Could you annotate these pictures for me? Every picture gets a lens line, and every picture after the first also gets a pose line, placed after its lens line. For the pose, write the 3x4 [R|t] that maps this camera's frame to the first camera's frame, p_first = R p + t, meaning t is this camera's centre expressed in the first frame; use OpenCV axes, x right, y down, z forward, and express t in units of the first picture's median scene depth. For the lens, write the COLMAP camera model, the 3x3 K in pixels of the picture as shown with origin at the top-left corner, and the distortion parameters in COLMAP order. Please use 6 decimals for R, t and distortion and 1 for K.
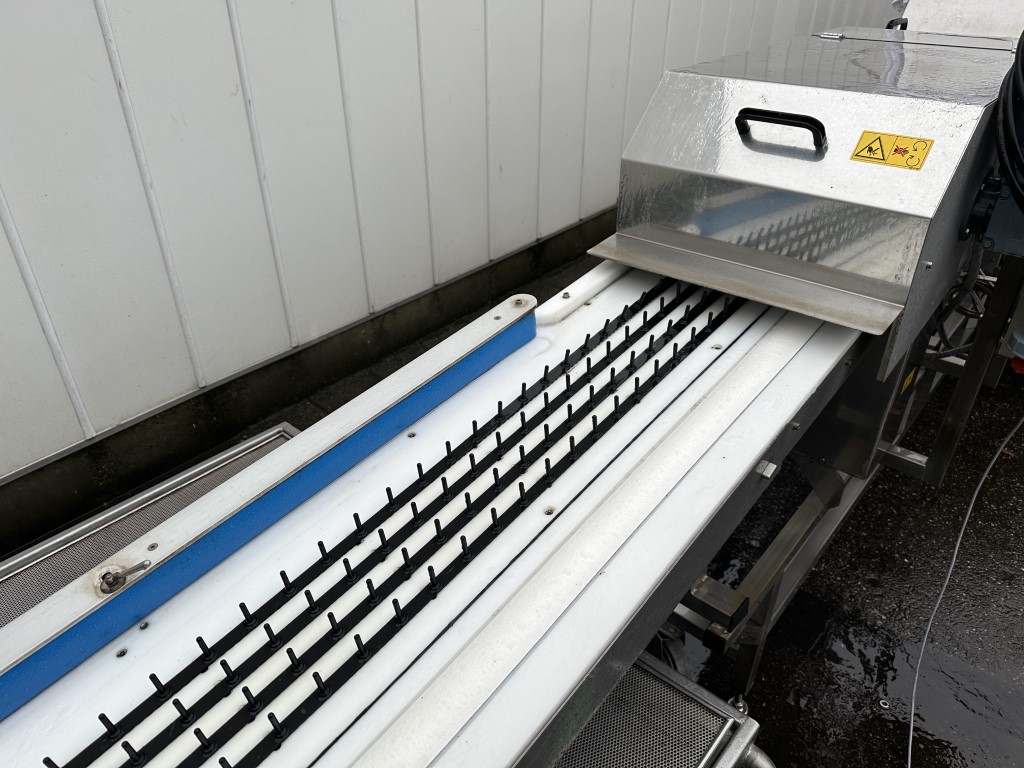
lens RADIAL K [[718.7, 0, 512.0], [0, 718.7, 384.0], [0, 0, 1]] dist [0.002218, -0.000051]
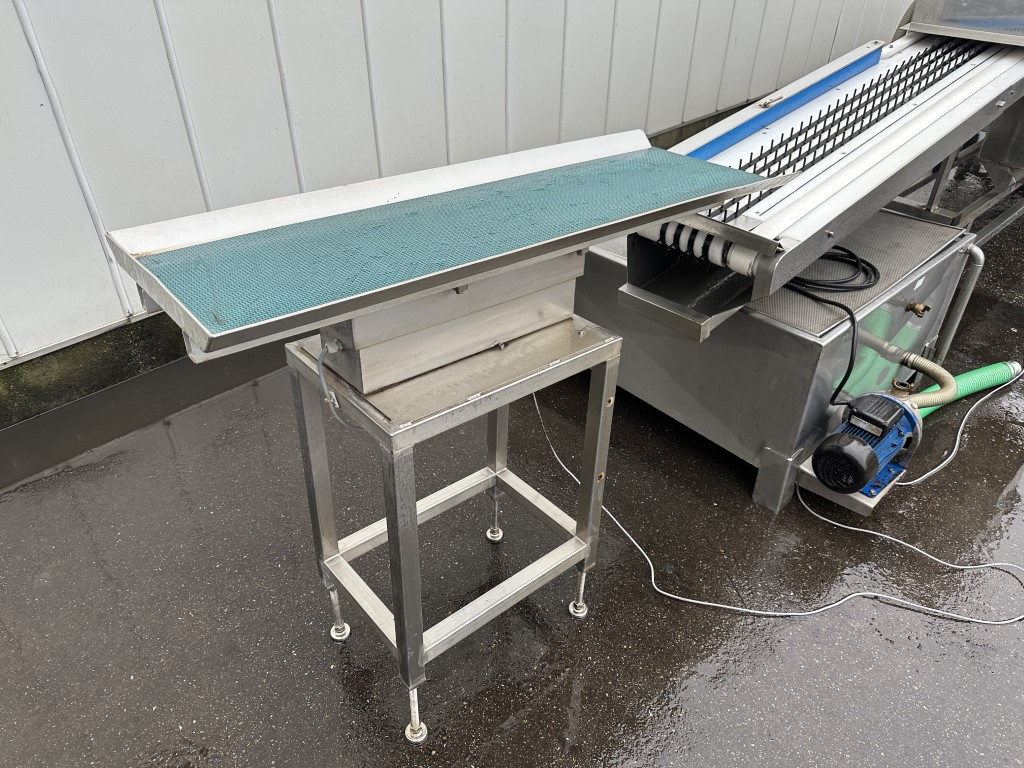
lens RADIAL K [[706.8, 0, 512.0], [0, 706.8, 384.0], [0, 0, 1]] dist [0.006978, 0.003576]
pose [[0.992933, 0.074652, -0.092259, -0.768714], [-0.066351, 0.993730, 0.089993, 0.750233], [0.098399, -0.083235, 0.991660, -1.241249]]
